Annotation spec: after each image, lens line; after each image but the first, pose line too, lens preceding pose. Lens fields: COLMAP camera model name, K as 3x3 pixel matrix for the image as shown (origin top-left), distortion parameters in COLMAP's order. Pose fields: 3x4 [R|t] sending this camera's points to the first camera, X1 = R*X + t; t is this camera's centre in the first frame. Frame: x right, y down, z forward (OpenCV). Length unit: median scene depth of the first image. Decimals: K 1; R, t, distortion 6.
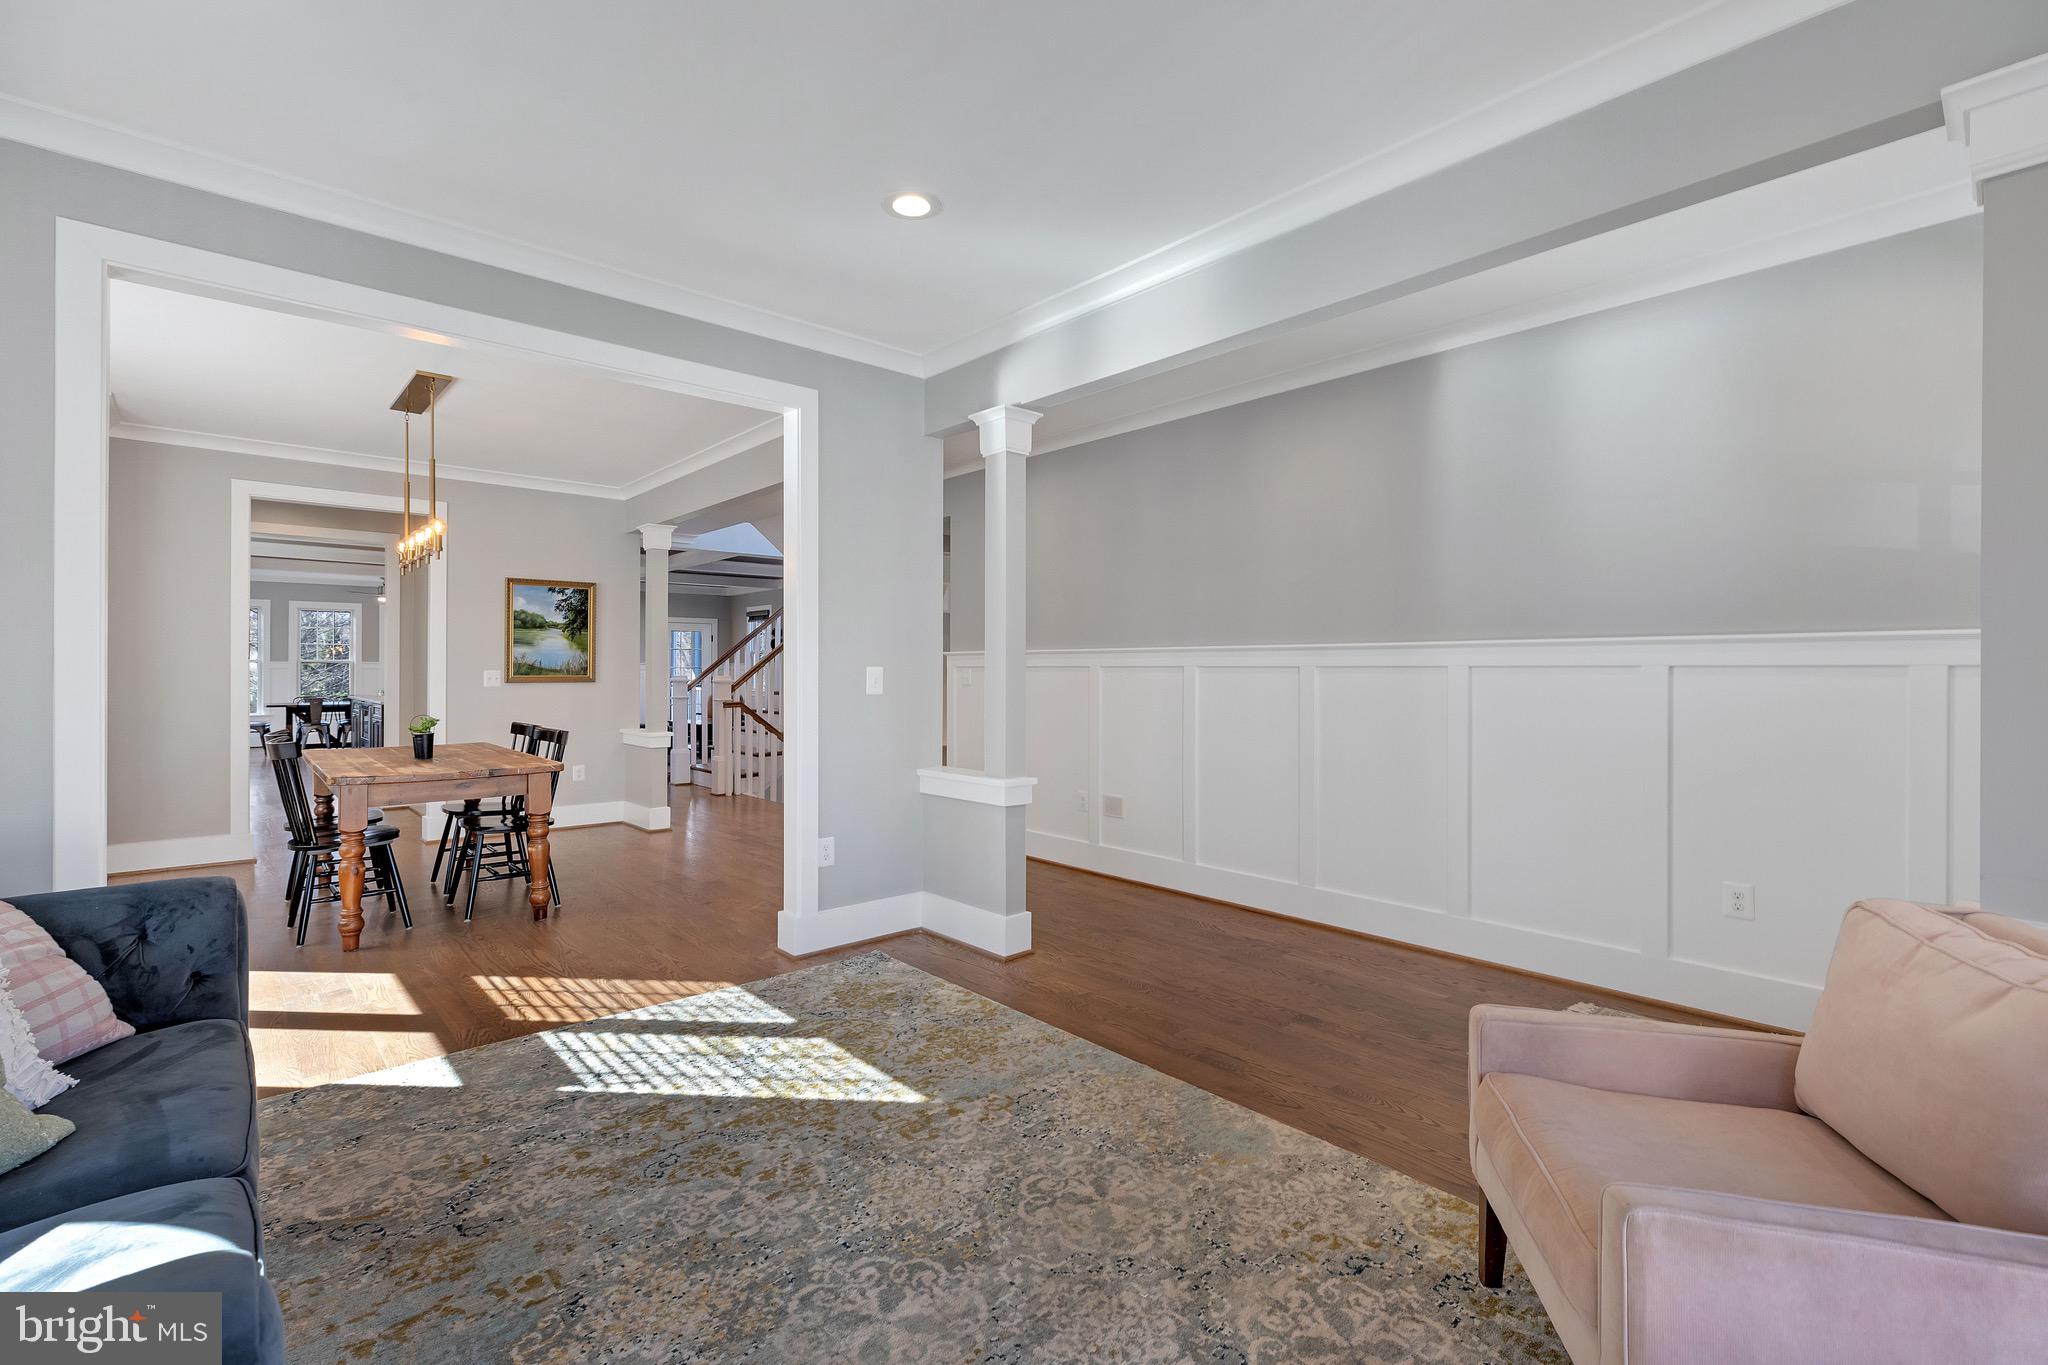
lens RADIAL K [[927.4, 0, 1024.3], [0, 927.4, 680.2], [0, 0, 1]] dist [0.004923, -0.000334]
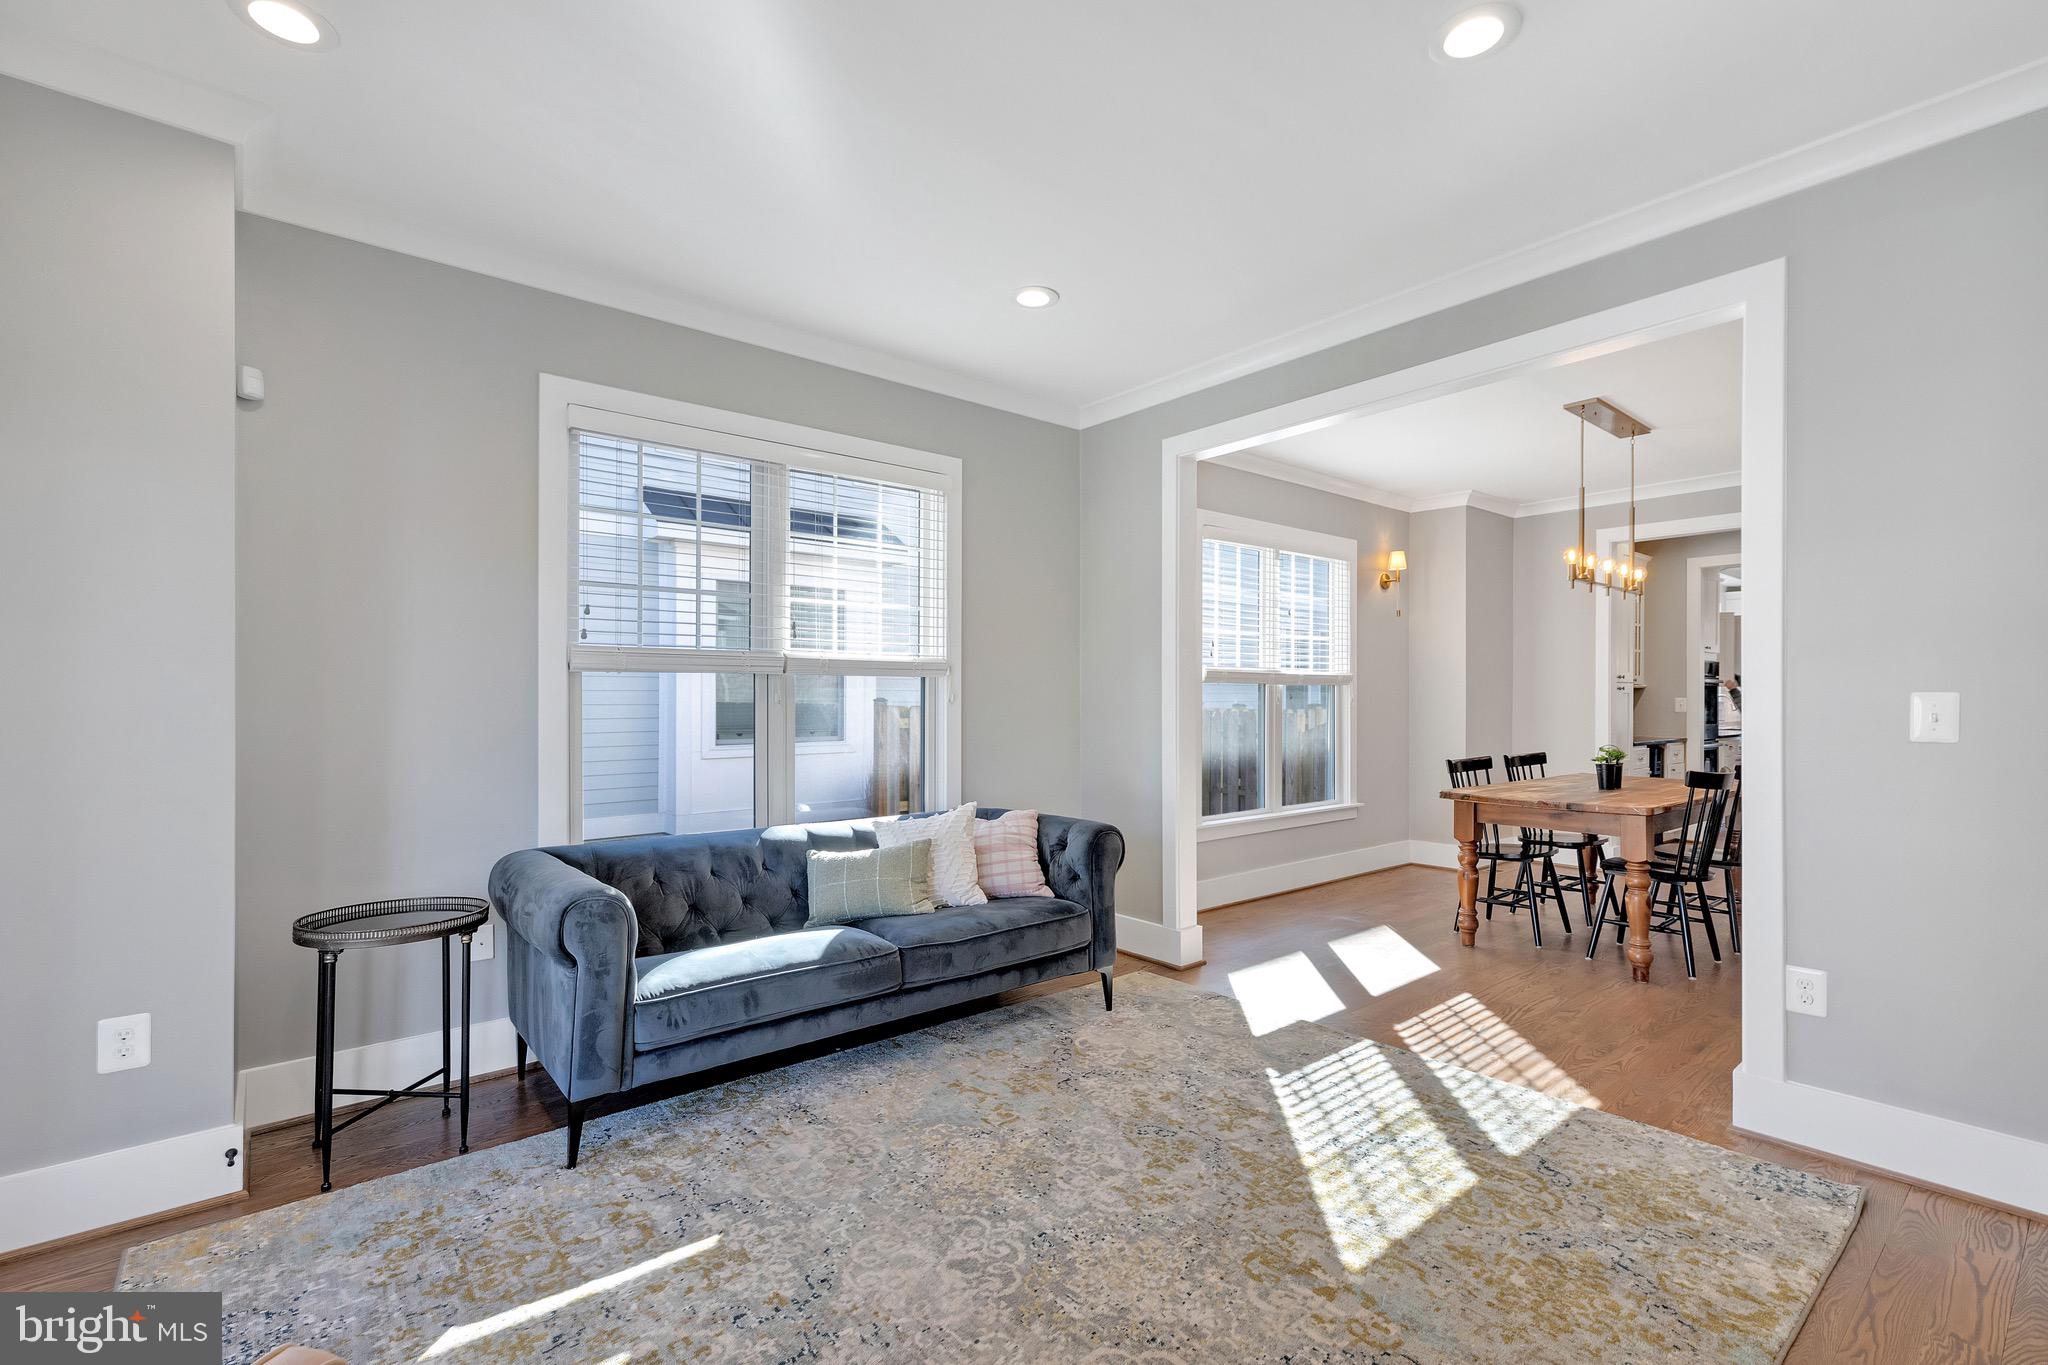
lens RADIAL K [[927.4, 0, 1025.1], [0, 927.4, 687.2], [0, 0, 1]] dist [0.004923, -0.000334]
pose [[-0.047408, -0.015462, -0.998756, 0.581942], [-0.006589, 0.999863, -0.015166, -0.008599], [0.998854, 0.005861, -0.047503, 0.663201]]
